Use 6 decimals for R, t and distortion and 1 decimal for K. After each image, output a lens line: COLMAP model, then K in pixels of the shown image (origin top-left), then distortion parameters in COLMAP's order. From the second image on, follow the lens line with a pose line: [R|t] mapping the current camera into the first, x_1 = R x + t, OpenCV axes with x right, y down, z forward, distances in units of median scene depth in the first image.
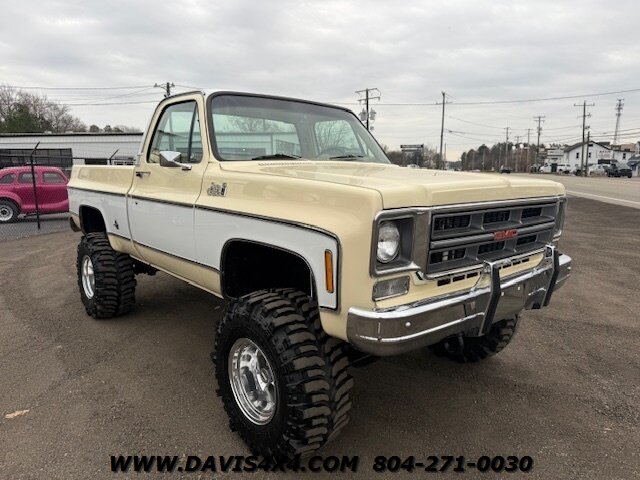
lens RADIAL K [[444.7, 0, 317.7], [0, 444.7, 241.3], [0, 0, 1]] dist [0.025746, -0.021075]
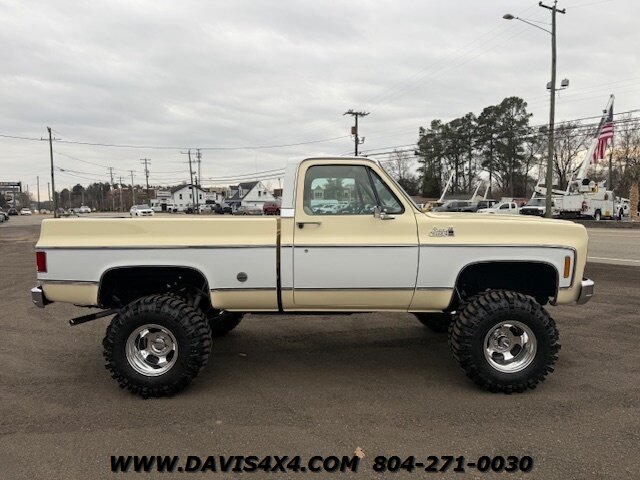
lens RADIAL K [[444.7, 0, 318.4], [0, 444.7, 240.6], [0, 0, 1]] dist [0.025746, -0.021075]
pose [[0.680093, -0.070269, 0.729750, -1.343006], [0.135469, 0.990300, -0.030893, -0.085438], [-0.720501, 0.119869, 0.683015, 0.263652]]
